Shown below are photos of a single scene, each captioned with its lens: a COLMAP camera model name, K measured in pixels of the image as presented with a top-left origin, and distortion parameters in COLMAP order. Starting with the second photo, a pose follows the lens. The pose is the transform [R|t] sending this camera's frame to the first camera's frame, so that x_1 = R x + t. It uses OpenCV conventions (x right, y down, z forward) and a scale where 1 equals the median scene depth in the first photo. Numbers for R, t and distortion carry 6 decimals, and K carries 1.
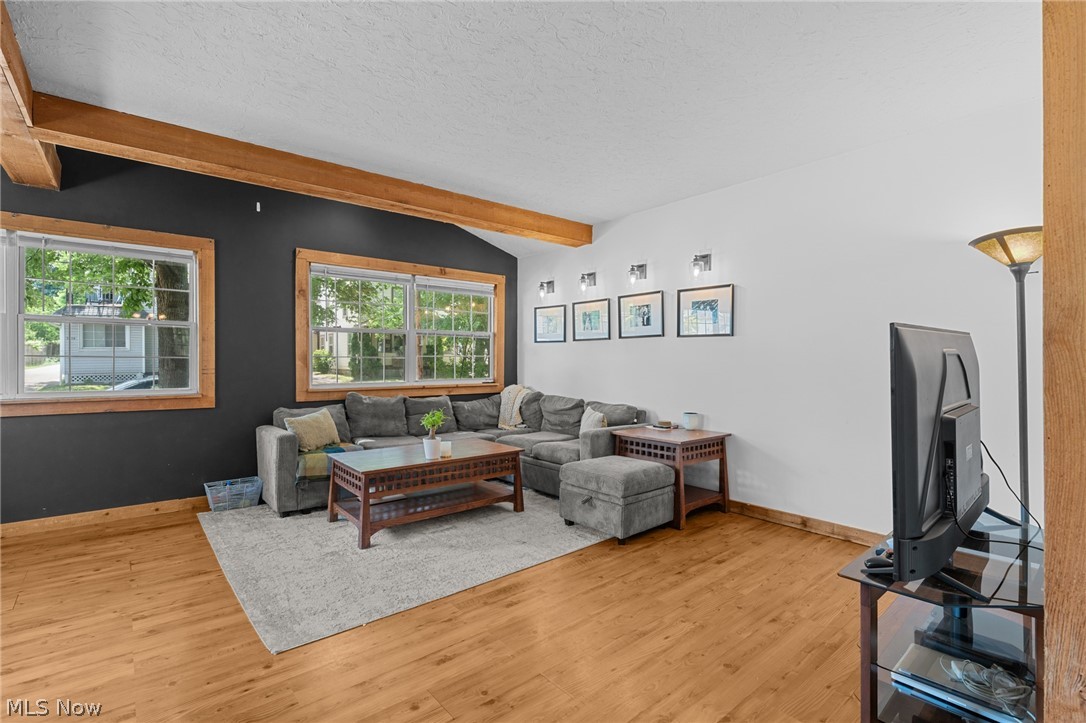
lens RADIAL K [[504.4, 0, 542.0], [0, 504.4, 358.5], [0, 0, 1]] dist [0.000908, -0.000280]
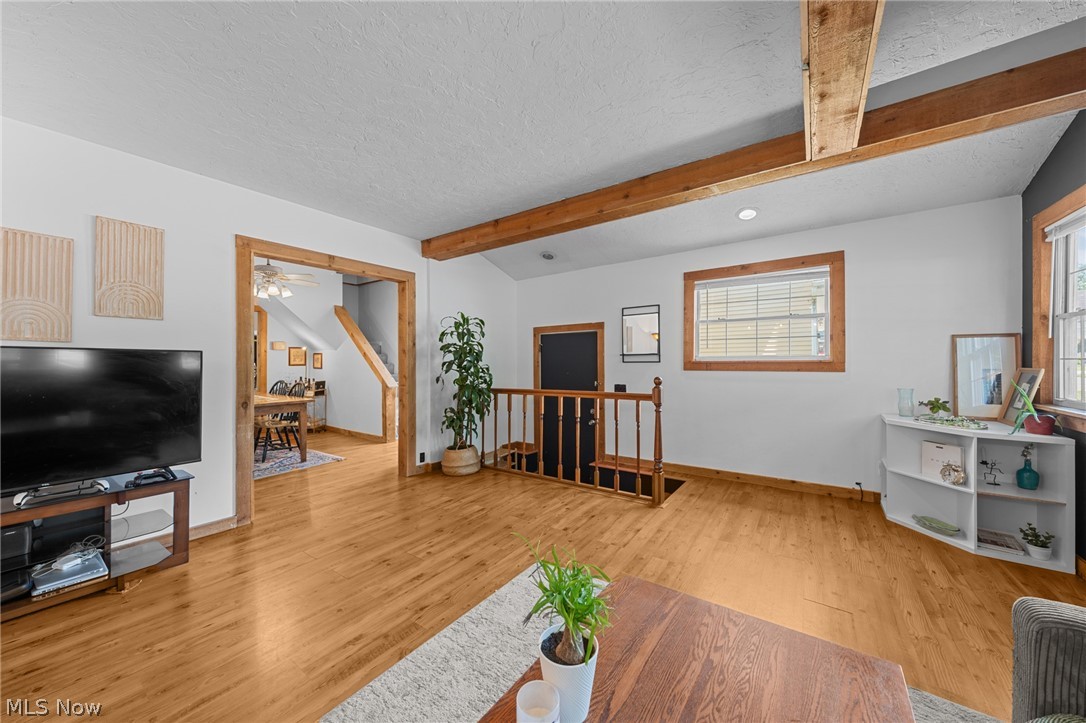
lens RADIAL K [[381.3, 0, 540.1], [0, 381.3, 365.5], [0, 0, 1]] dist [-0.000400, 0.000004]
pose [[-0.967827, 0.007294, -0.251509, -0.203147], [0.003340, 0.999864, 0.016144, -0.012957], [0.251593, 0.014785, -0.967720, 1.658073]]
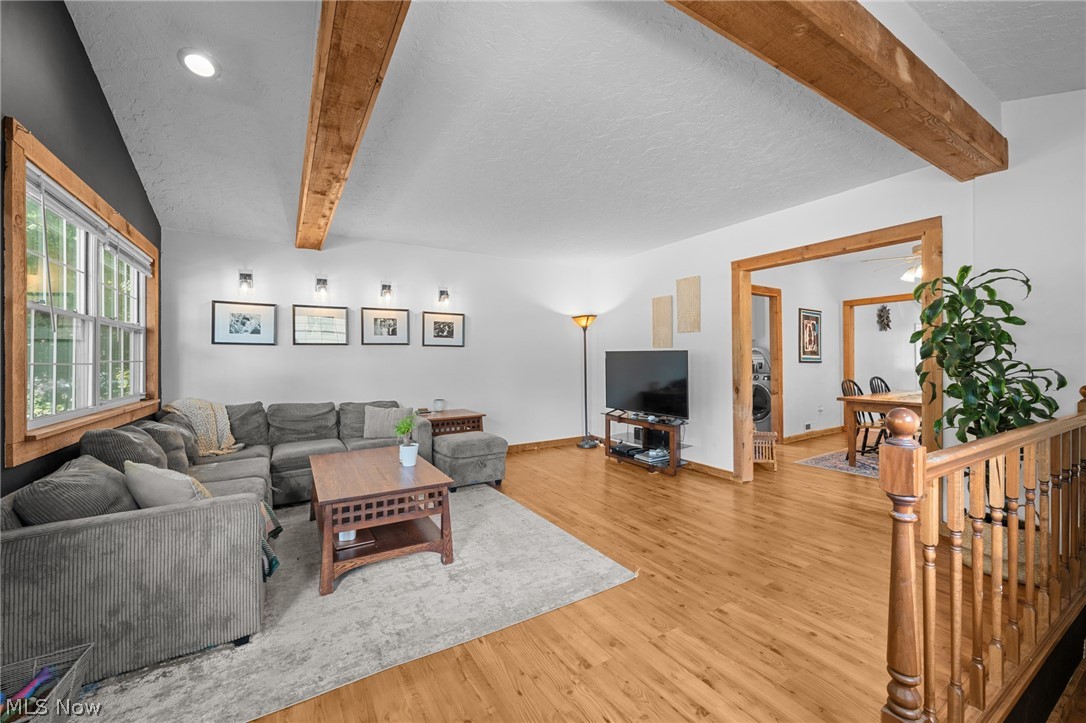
lens RADIAL K [[424.5, 0, 544.0], [0, 424.5, 356.9], [0, 0, 1]] dist [-0.002655, -0.000286]
pose [[0.143637, 0.006766, 0.989607, -1.357638], [0.008830, 0.999928, -0.008118, -0.001461], [-0.989591, 0.009905, 0.143567, 0.856607]]
